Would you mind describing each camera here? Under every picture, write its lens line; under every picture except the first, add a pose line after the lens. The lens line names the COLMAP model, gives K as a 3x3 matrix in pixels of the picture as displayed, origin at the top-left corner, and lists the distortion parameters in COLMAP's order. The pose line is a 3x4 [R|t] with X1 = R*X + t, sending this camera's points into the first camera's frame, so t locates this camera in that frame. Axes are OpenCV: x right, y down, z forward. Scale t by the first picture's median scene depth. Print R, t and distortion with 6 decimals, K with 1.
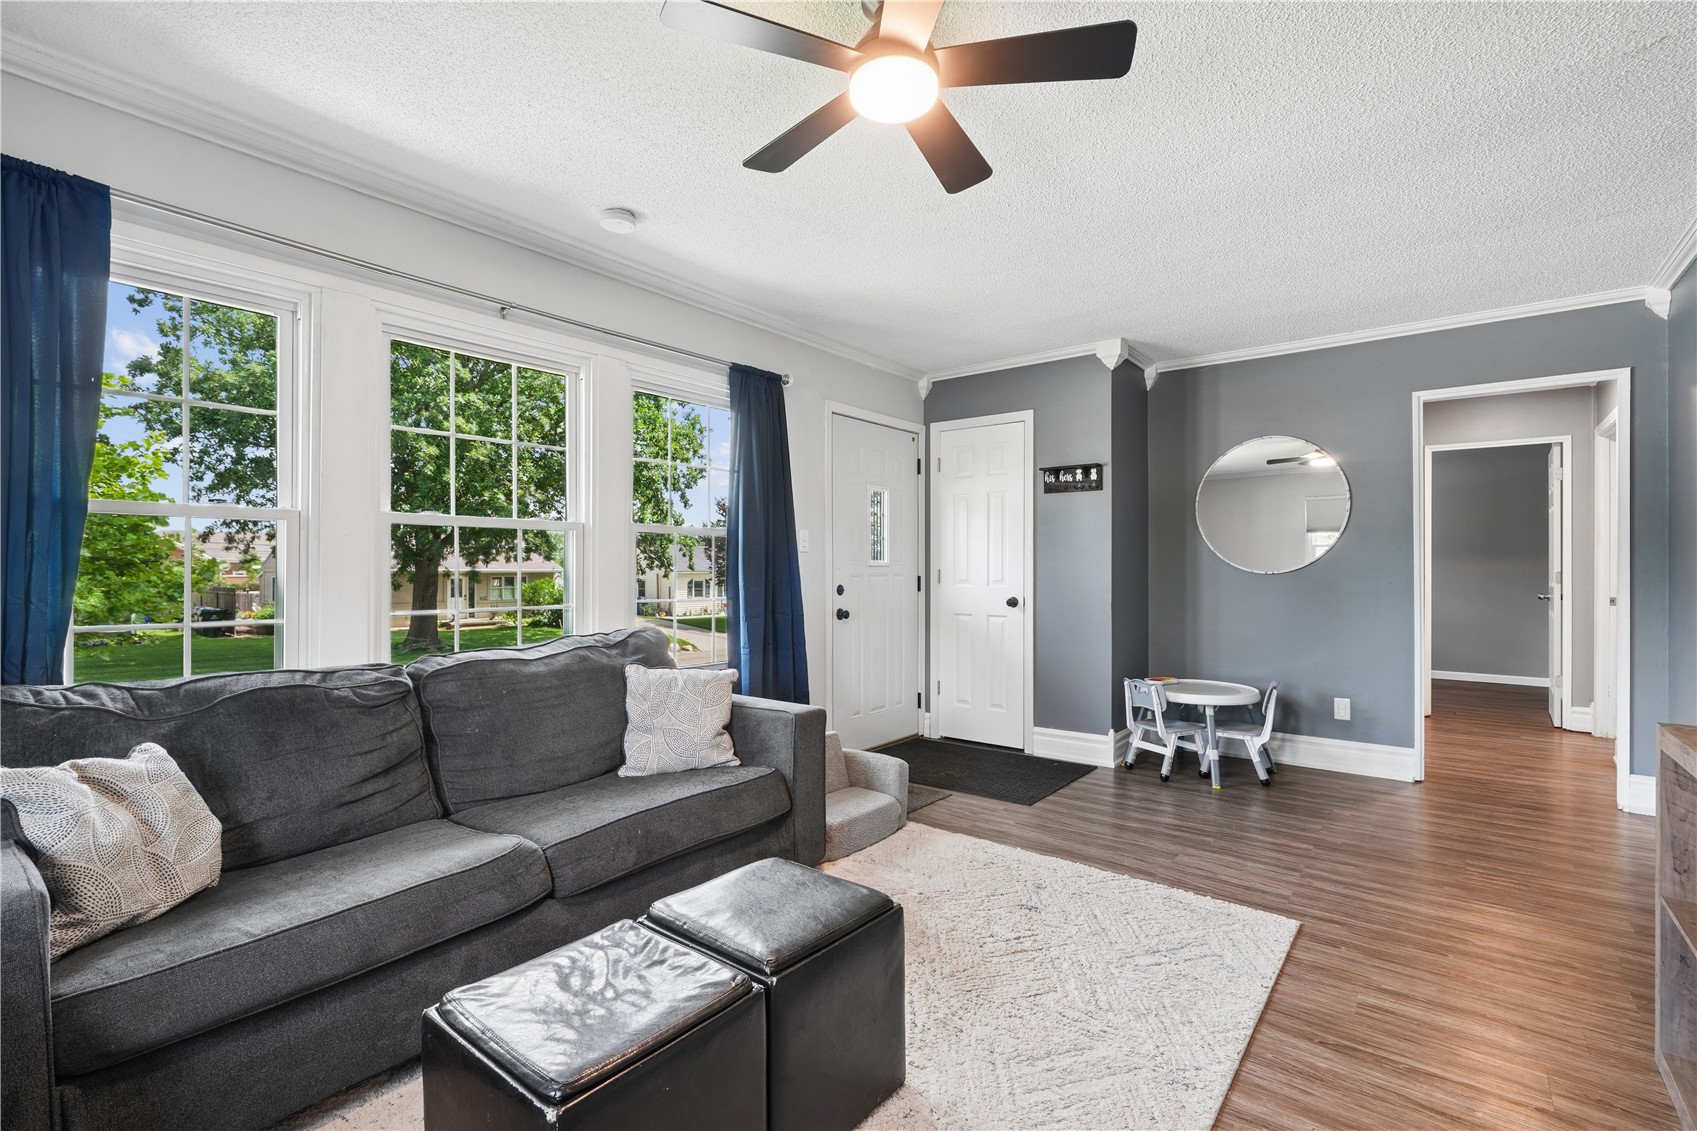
lens RADIAL K [[771.8, 0, 848.9], [0, 771.8, 565.5], [0, 0, 1]] dist [-0.000531, 0.000974]
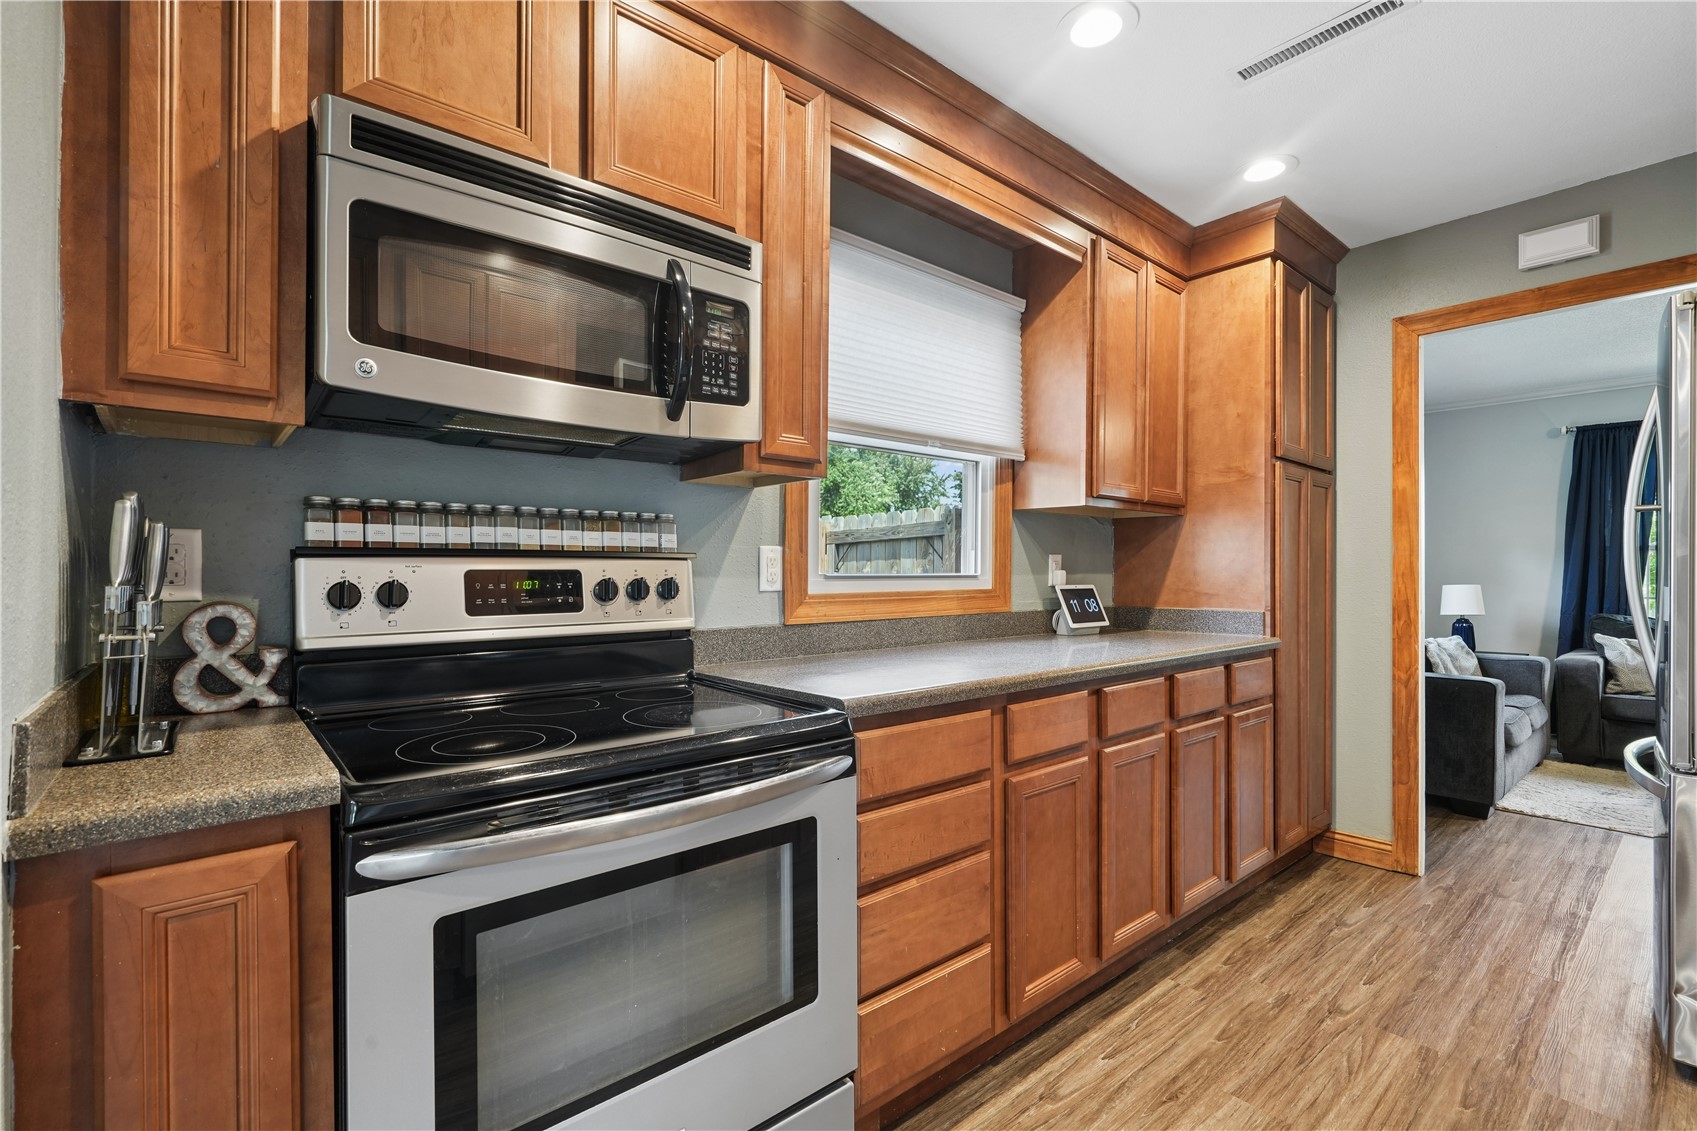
lens RADIAL K [[771.8, 0, 850.0], [0, 771.8, 569.9], [0, 0, 1]] dist [-0.000531, 0.000974]
pose [[-0.189607, -0.001486, -0.981859, 2.509835], [-0.003258, 0.999994, -0.000885, 0.008382], [0.981855, 0.003031, -0.189611, -1.379721]]
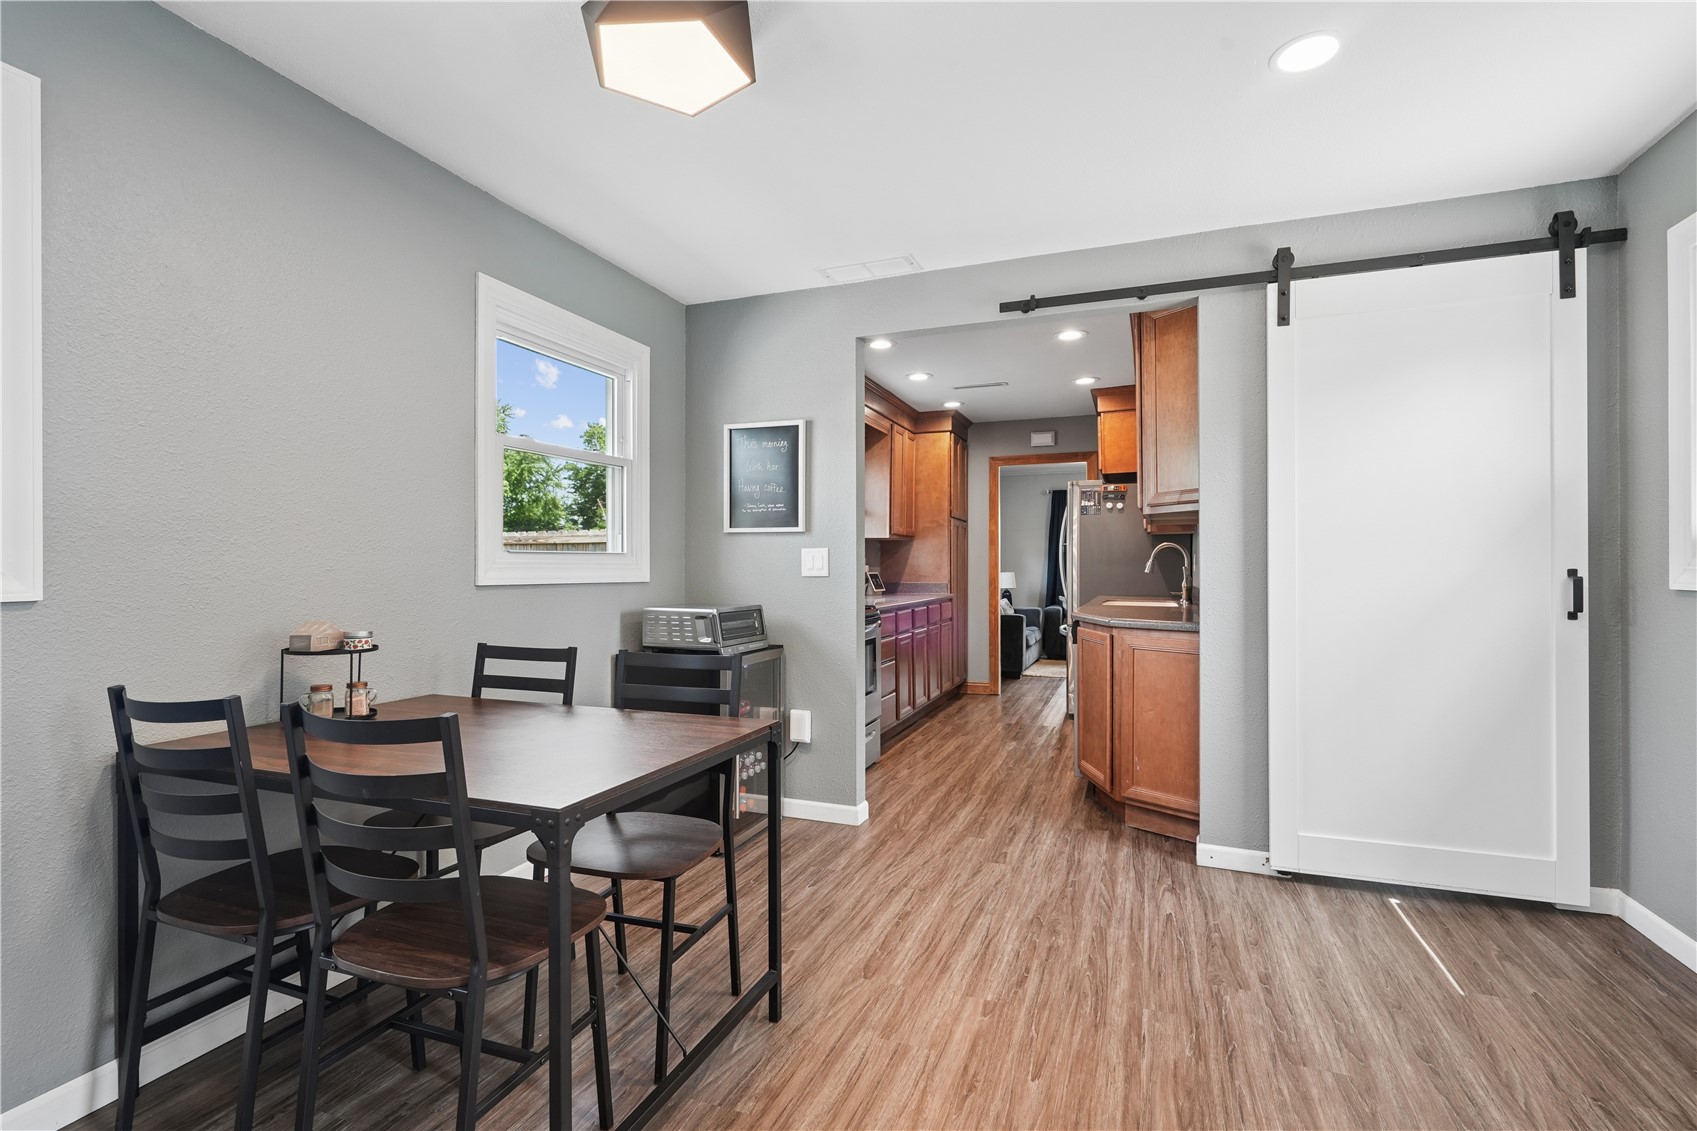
lens RADIAL K [[771.8, 0, 853.3], [0, 771.8, 565.2], [0, 0, 1]] dist [-0.000531, 0.000974]
pose [[0.297636, -0.000412, -0.954679, 4.462284], [-0.000077, 1.000000, -0.000455, 0.007157], [0.954679, 0.000209, 0.297636, -2.537233]]
